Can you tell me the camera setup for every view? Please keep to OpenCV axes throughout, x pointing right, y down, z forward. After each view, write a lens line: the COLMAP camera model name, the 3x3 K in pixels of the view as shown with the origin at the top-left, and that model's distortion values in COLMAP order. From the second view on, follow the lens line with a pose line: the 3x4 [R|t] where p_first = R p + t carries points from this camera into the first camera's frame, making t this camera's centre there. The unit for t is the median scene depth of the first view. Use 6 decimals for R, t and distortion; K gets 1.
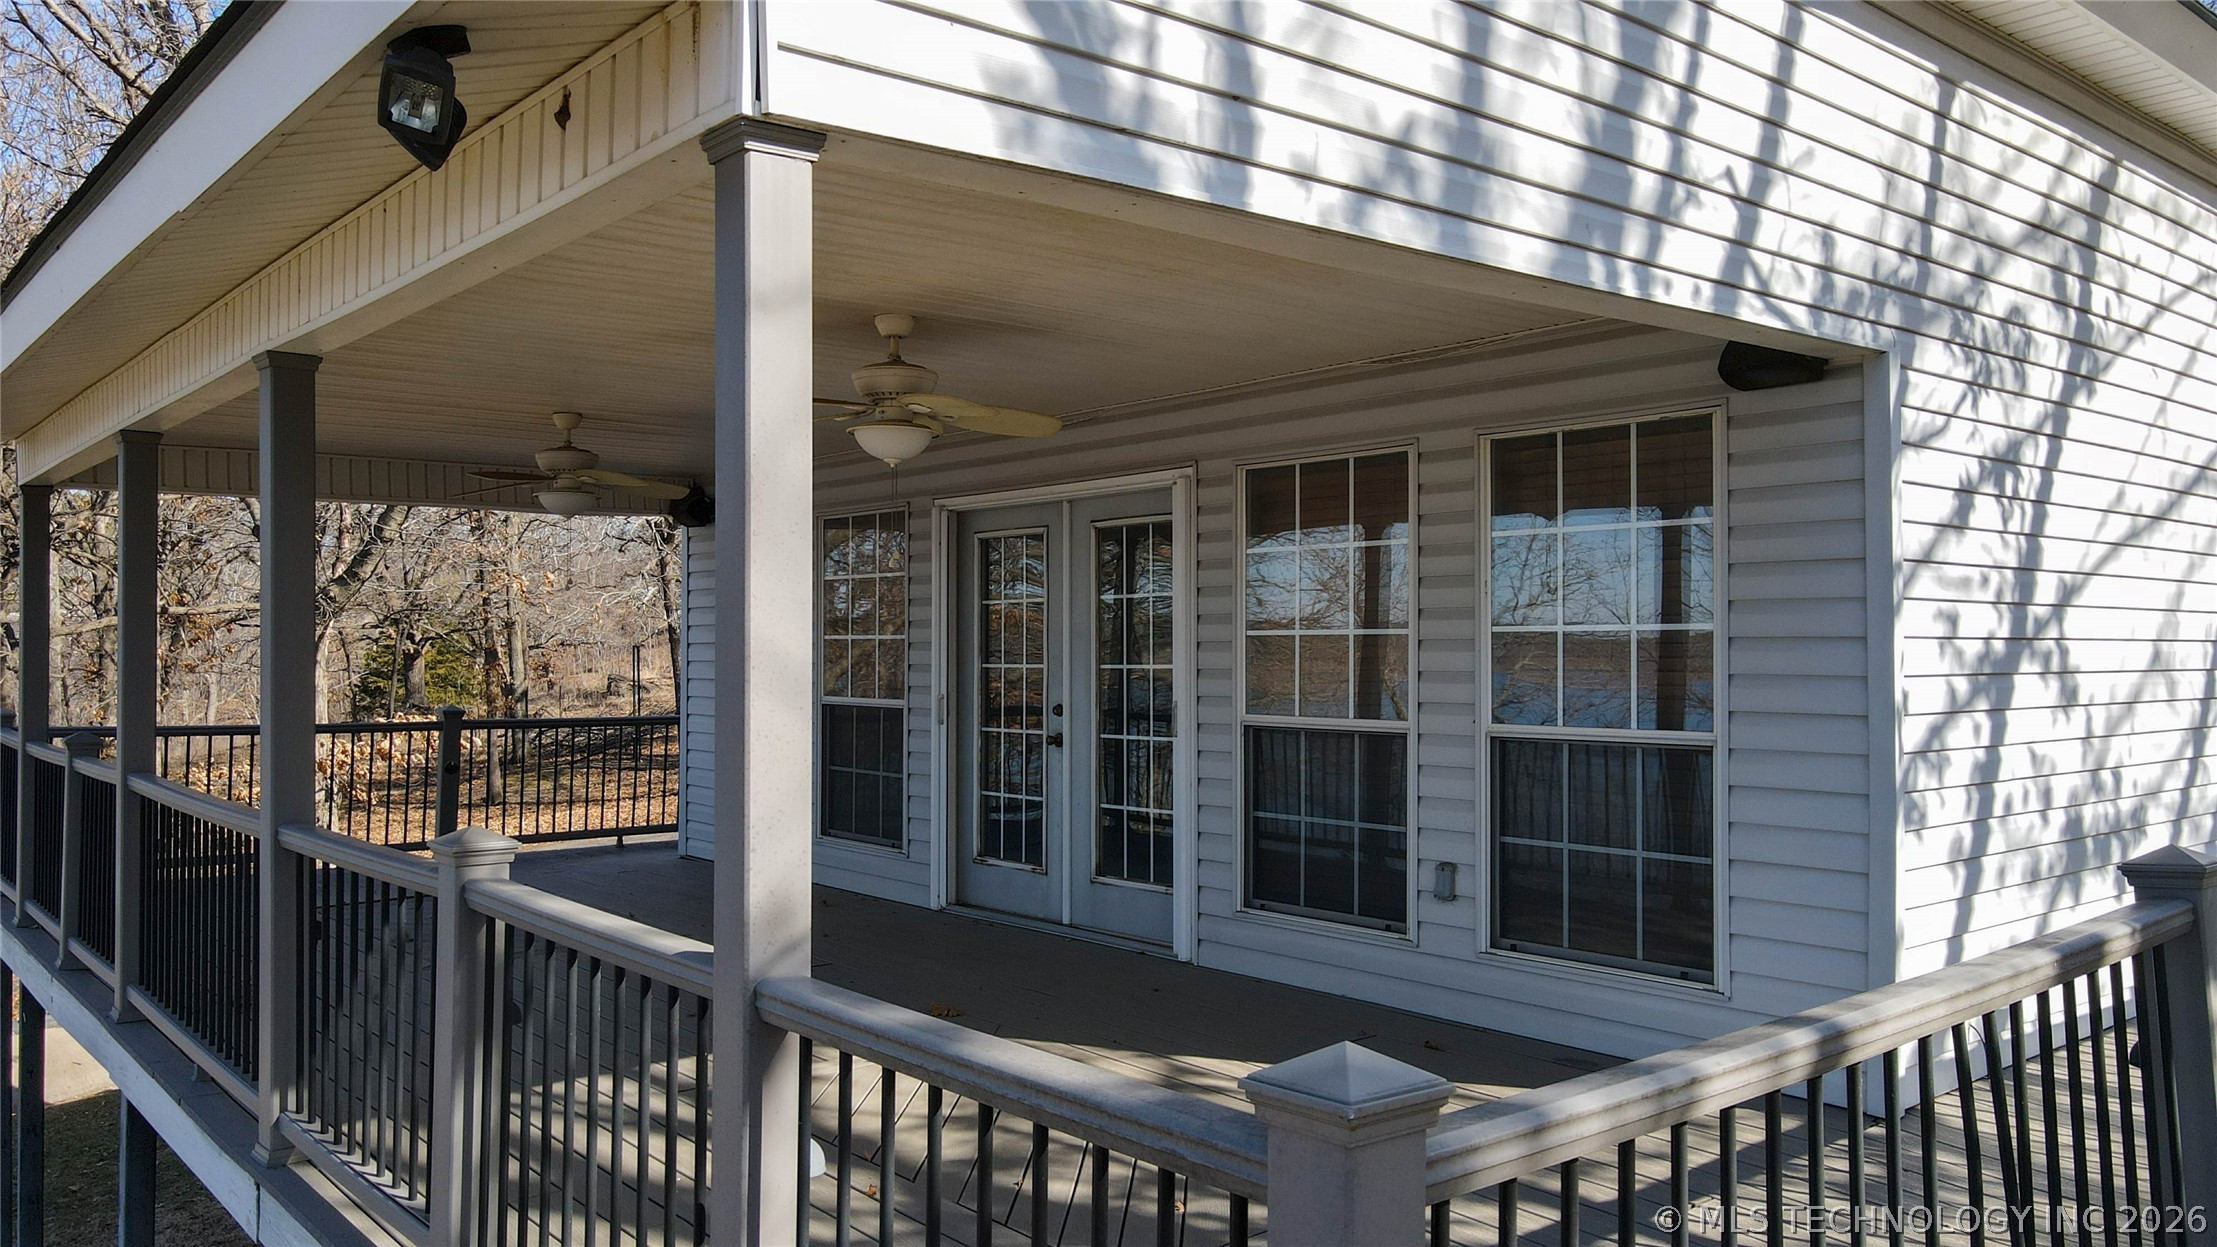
lens RADIAL K [[1640.8, 0, 1120.1], [0, 1640.8, 653.9], [0, 0, 1]] dist [-0.009330, 0.053502]
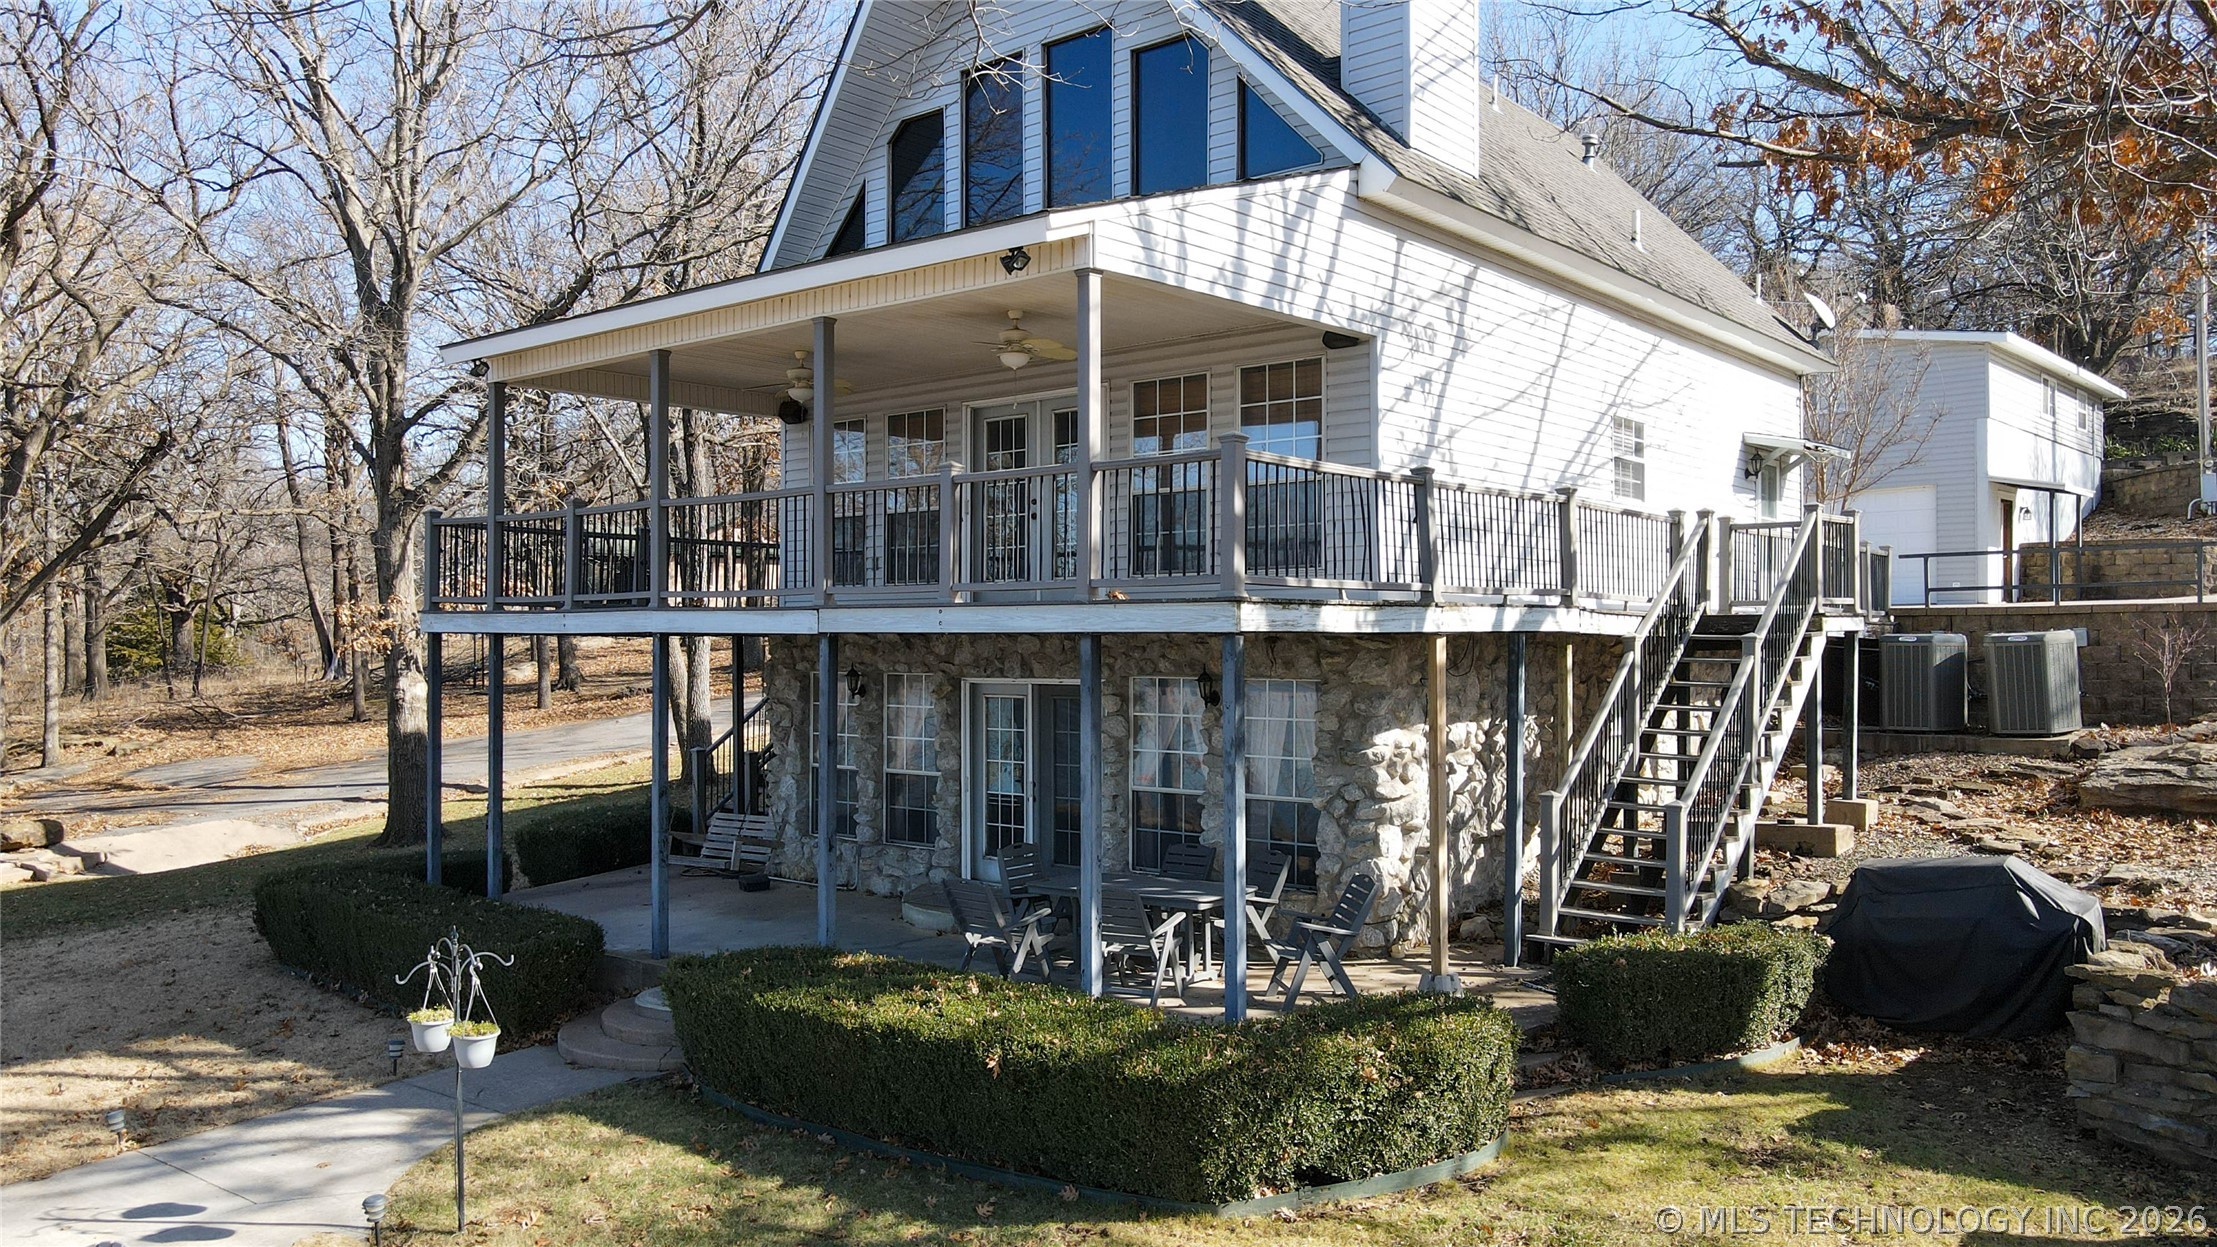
lens RADIAL K [[1637.6, 0, 1107.1], [0, 1637.6, 633.8], [0, 0, 1]] dist [-0.004123, 0.032829]
pose [[0.986637, 0.002752, 0.162909, -0.450225], [-0.000845, 0.999930, -0.011773, 0.362297], [-0.162930, 0.011478, 0.986571, -1.700001]]
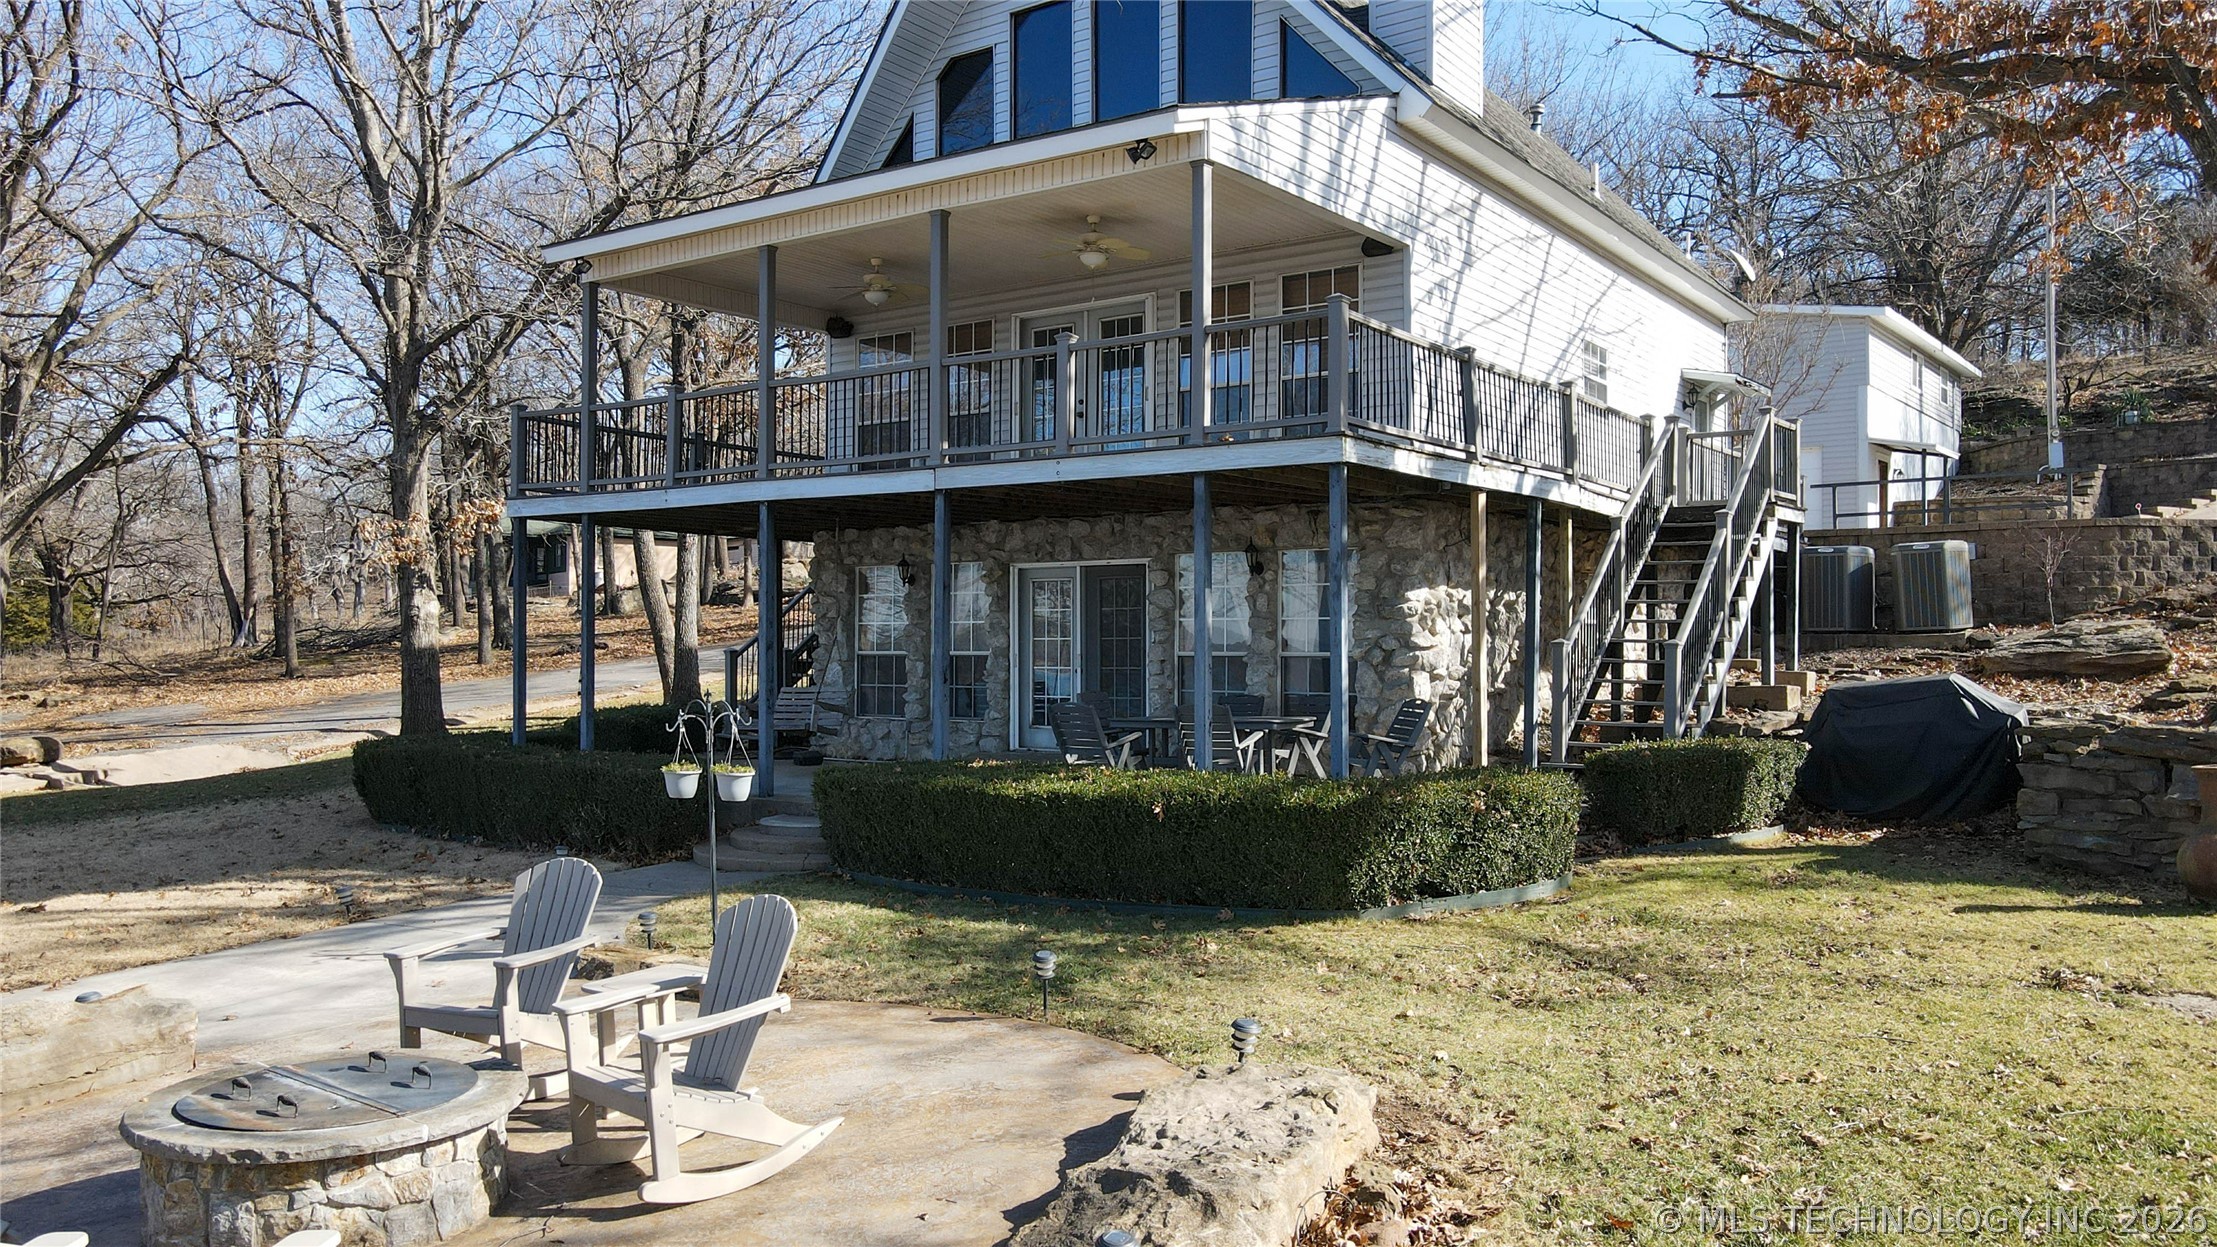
lens RADIAL K [[1640.8, 0, 1120.1], [0, 1640.8, 653.9], [0, 0, 1]] dist [-0.009330, 0.053502]
pose [[0.968652, 0.001131, 0.248419, -0.867077], [-0.000277, 0.999994, -0.003472, 0.625926], [-0.248421, 0.003294, 0.968647, -1.956603]]
